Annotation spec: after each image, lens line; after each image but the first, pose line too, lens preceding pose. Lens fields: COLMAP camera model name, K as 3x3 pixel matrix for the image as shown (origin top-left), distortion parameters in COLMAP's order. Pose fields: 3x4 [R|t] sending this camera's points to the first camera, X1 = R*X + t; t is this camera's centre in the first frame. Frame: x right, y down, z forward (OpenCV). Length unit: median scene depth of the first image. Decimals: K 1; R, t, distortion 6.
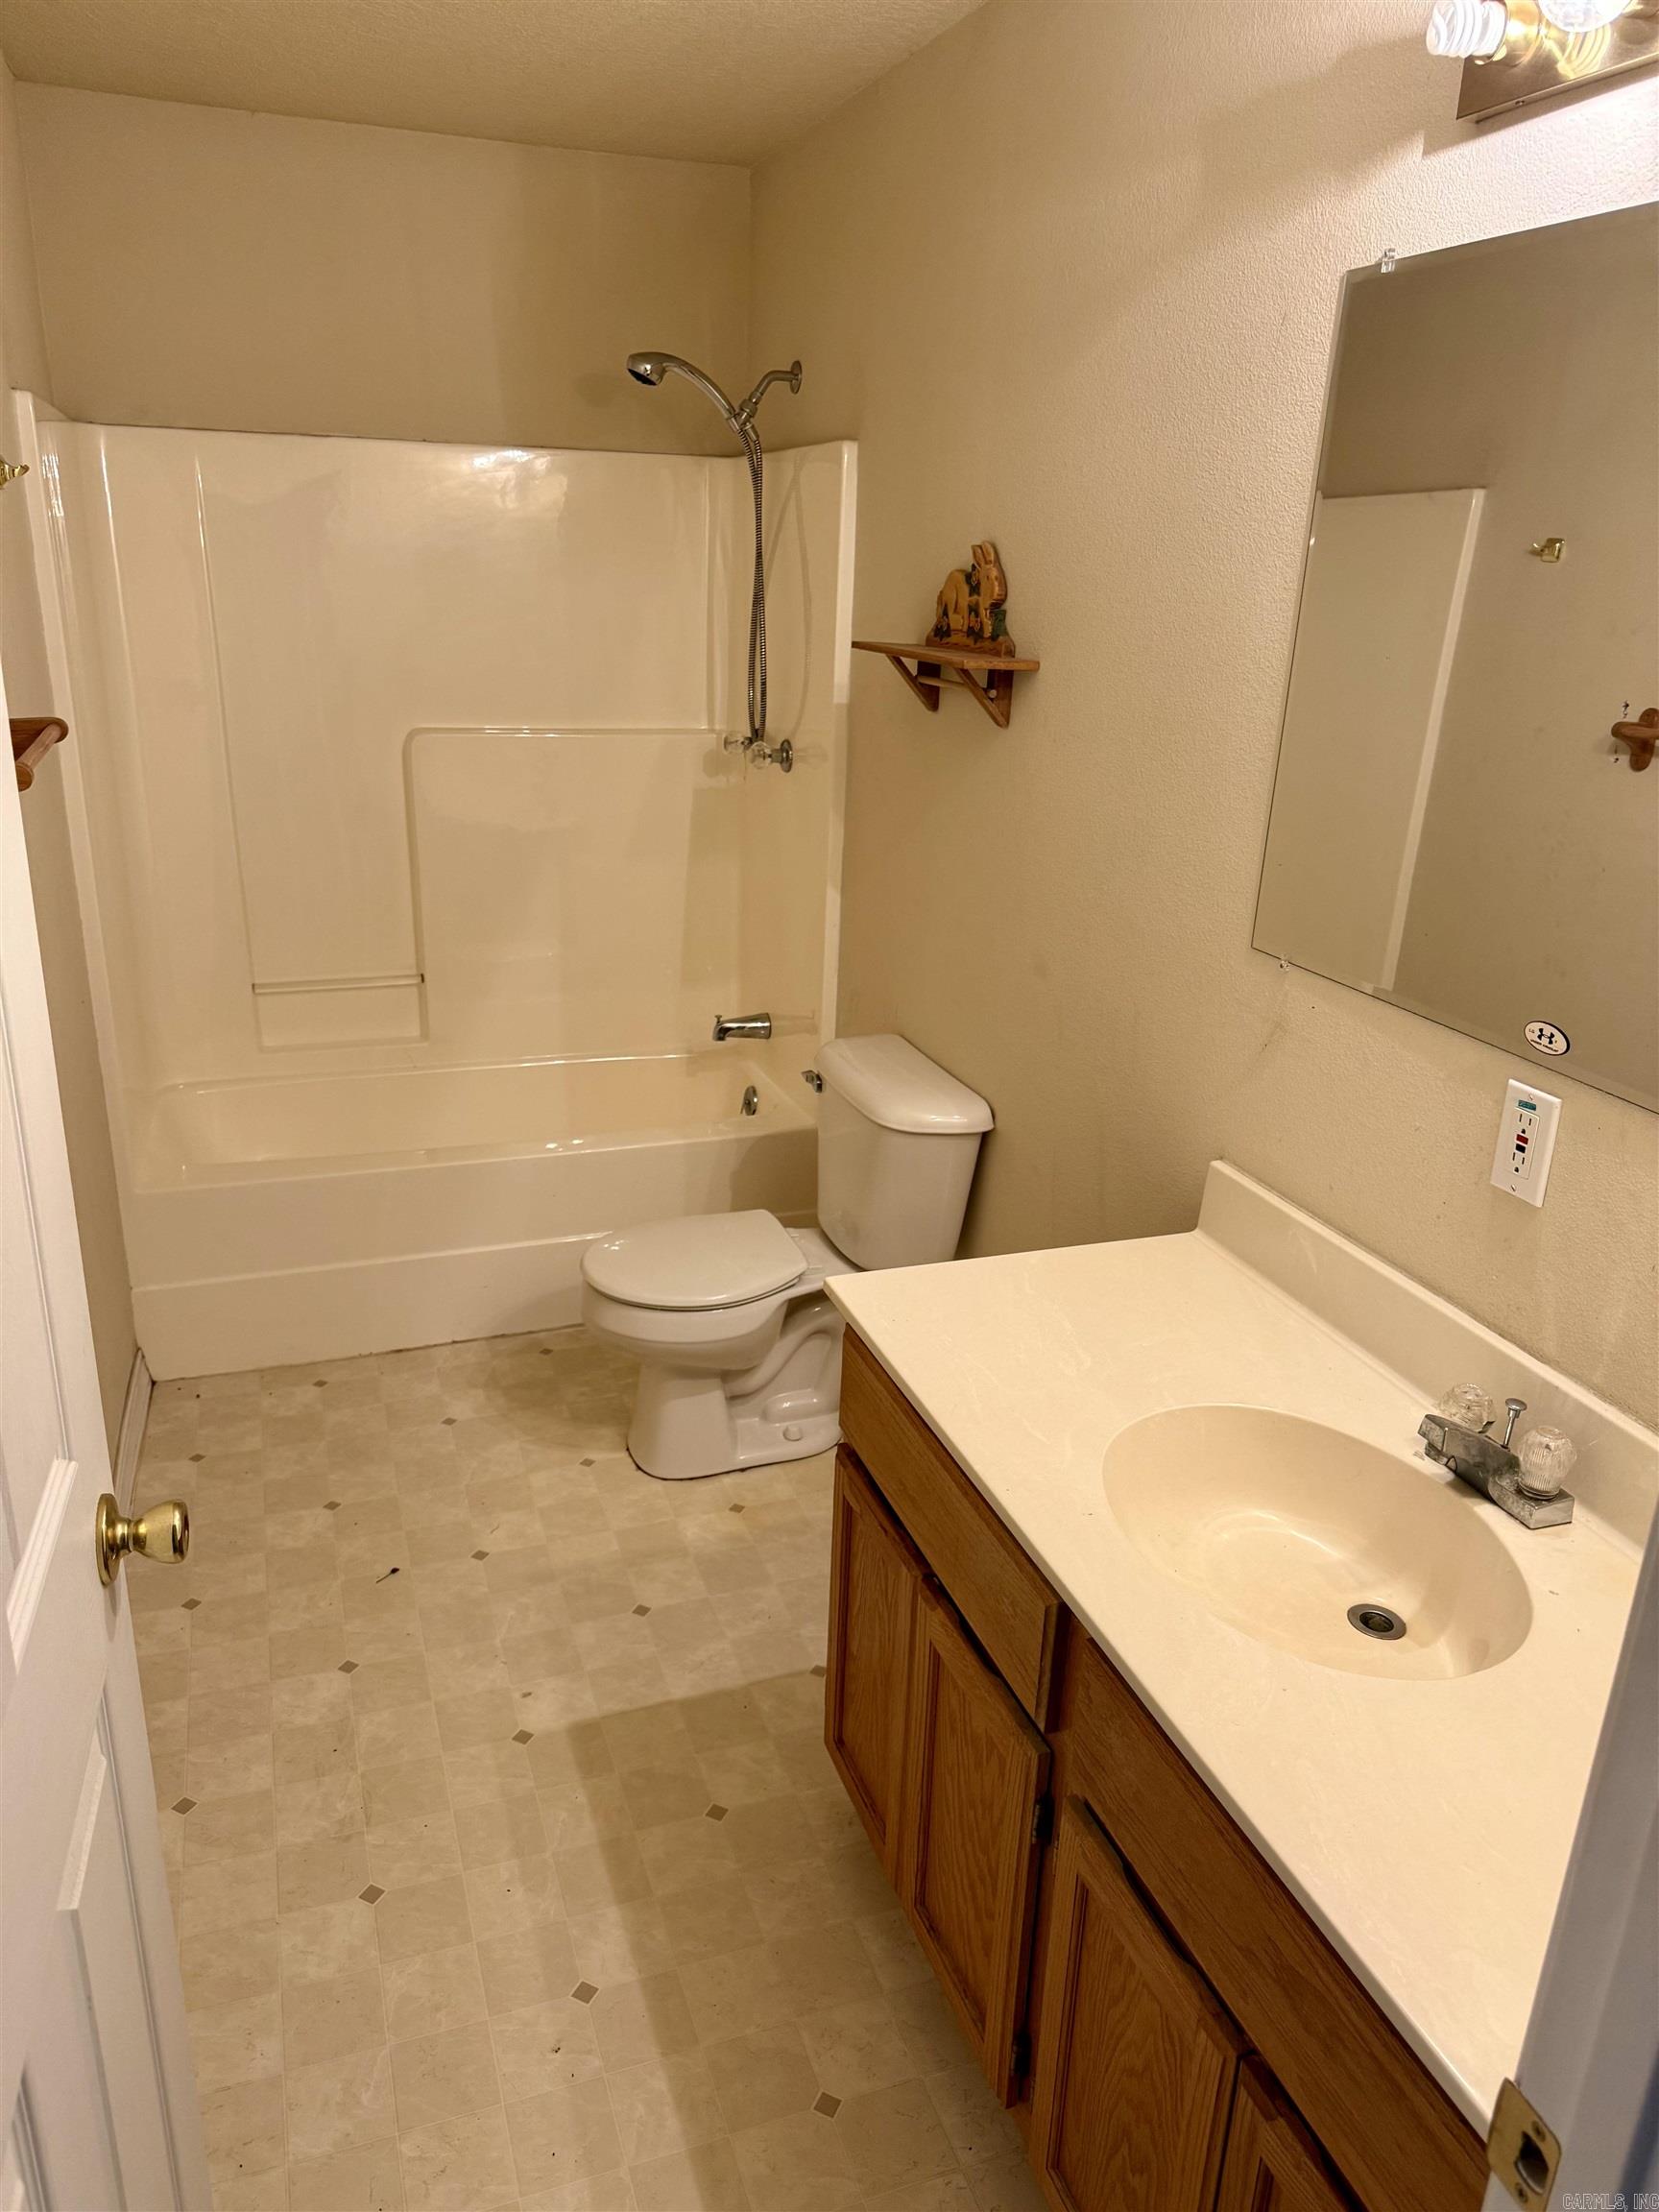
lens RADIAL K [[1565.7, 0, 820.4], [0, 1565.7, 1101.3], [0, 0, 1]] dist [0.062190, -0.050282]
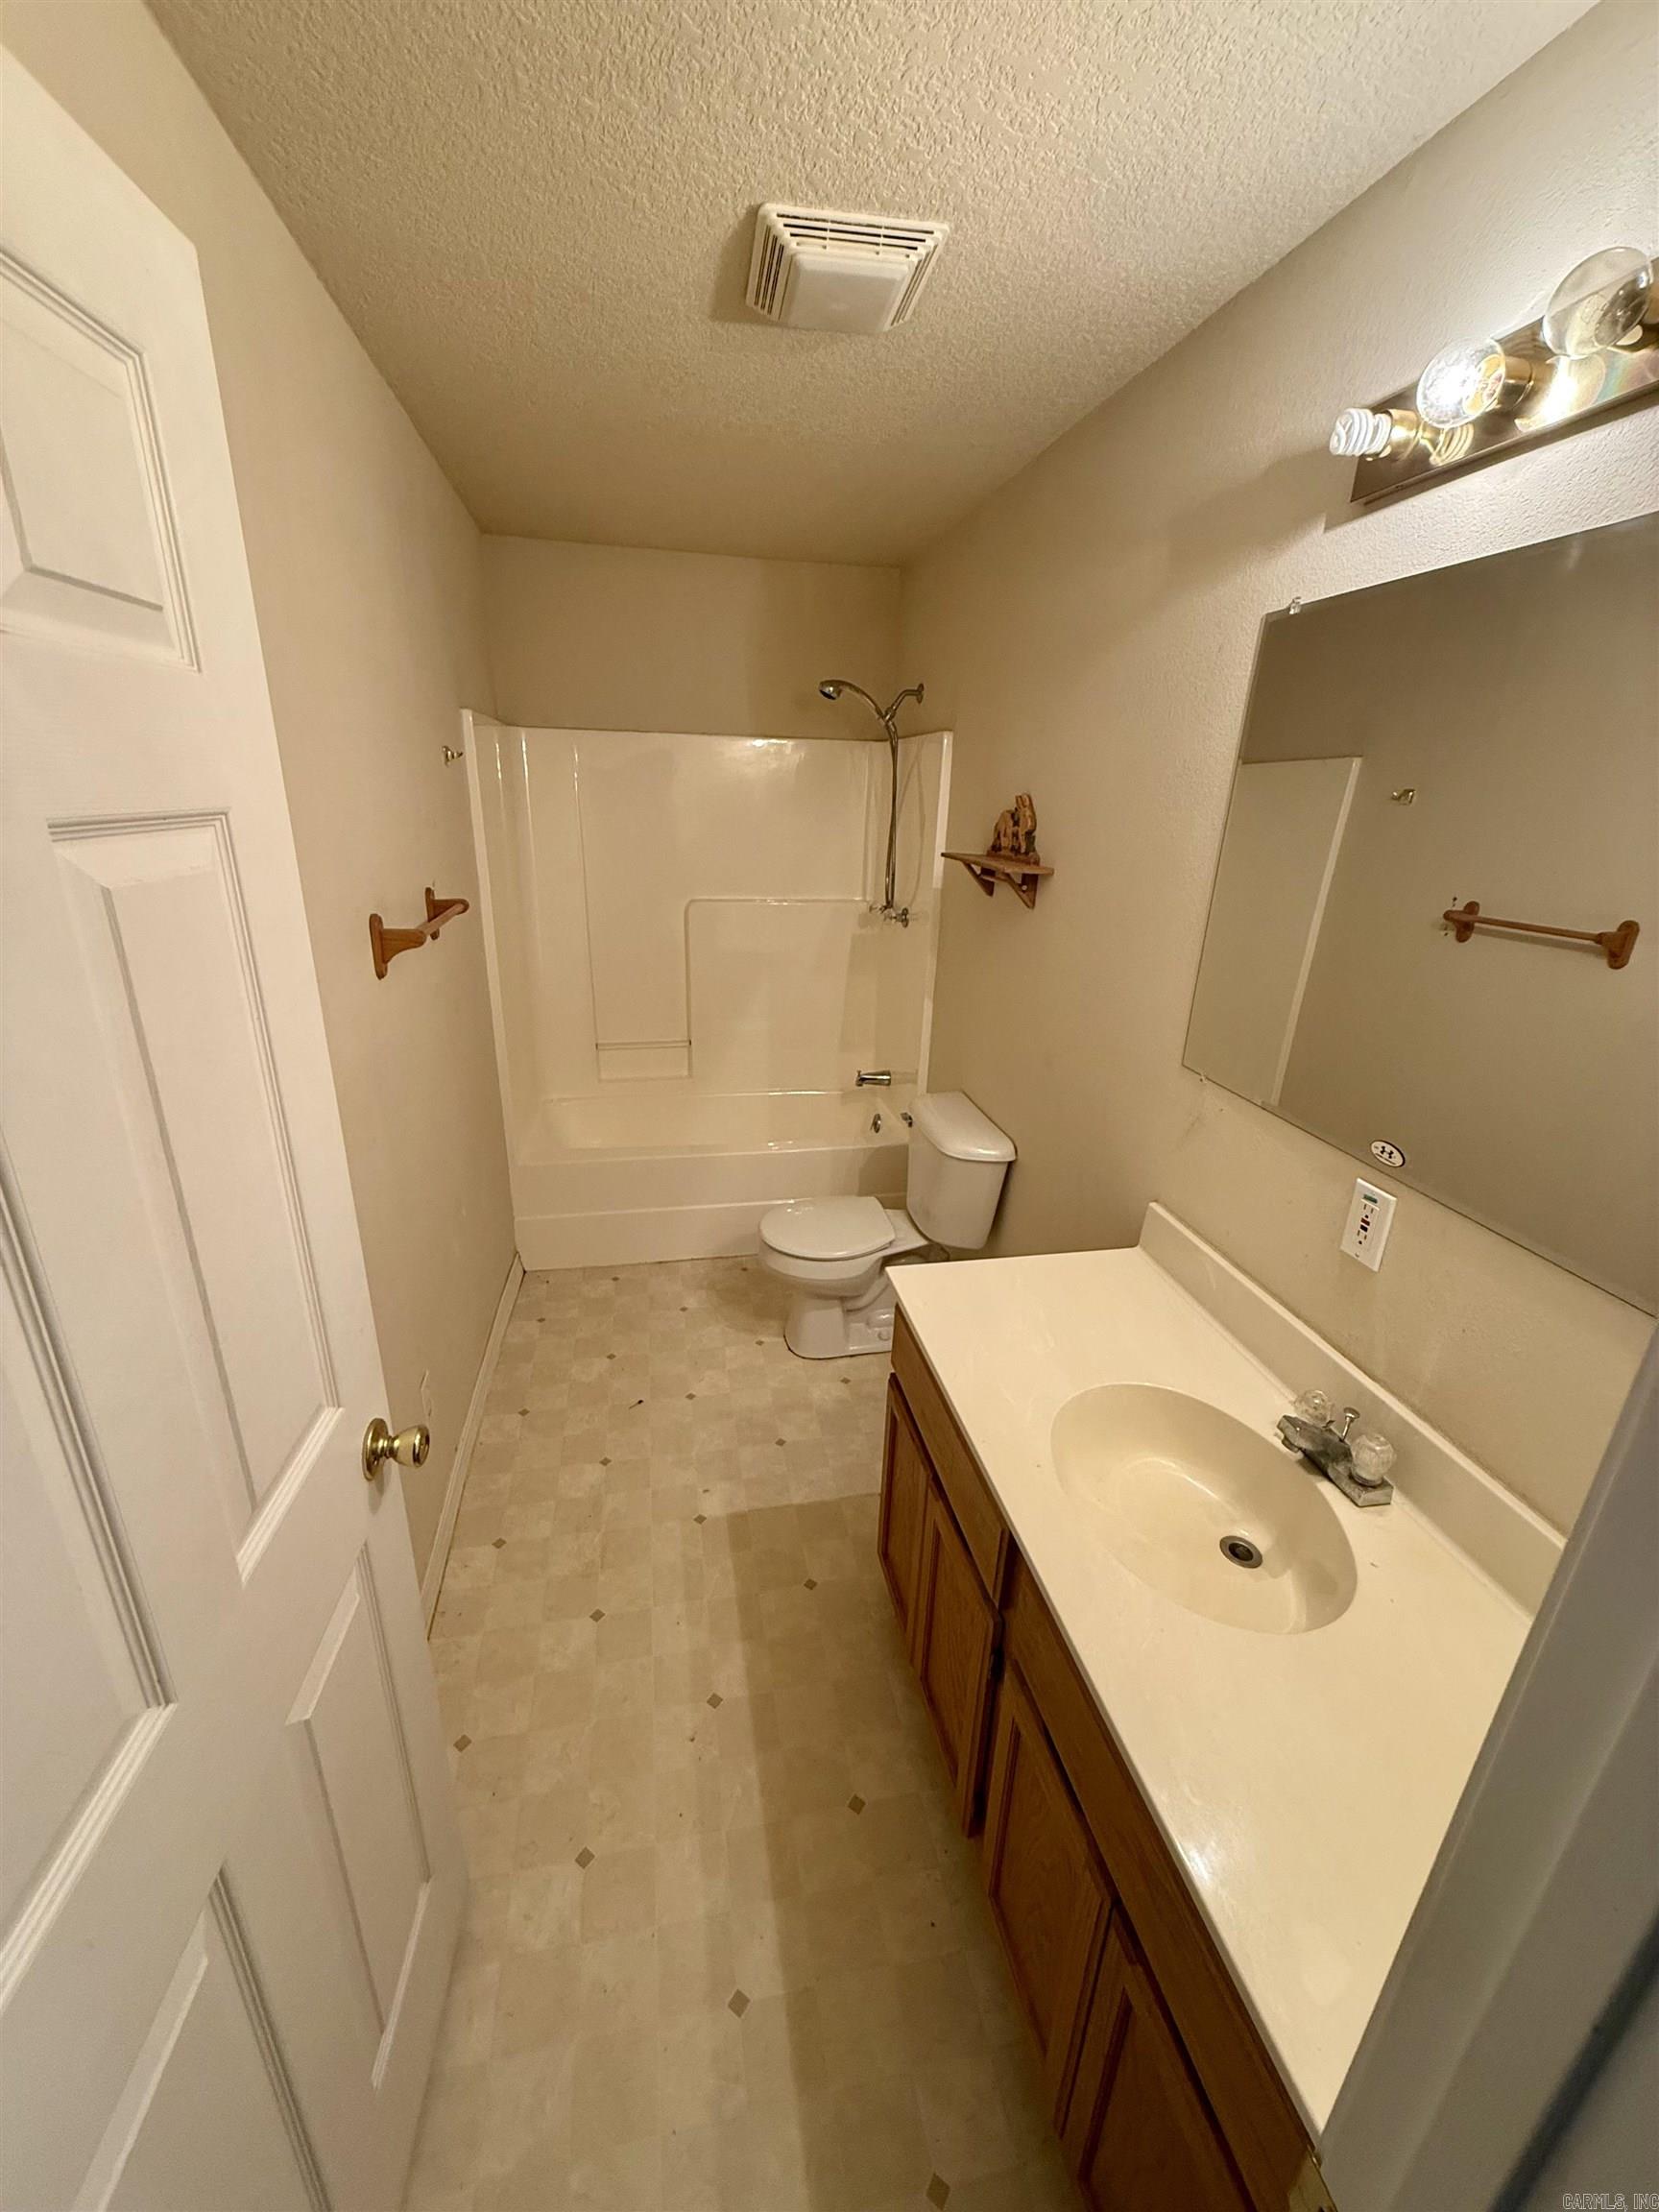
lens RADIAL K [[891.9, 0, 819.2], [0, 891.9, 1106.5], [0, 0, 1]] dist [0.013687, -0.000366]
pose [[0.989935, 0.045813, -0.133905, 0.049997], [-0.045409, 0.998950, 0.006066, -0.049874], [0.134043, 0.000075, 0.990976, 0.112282]]
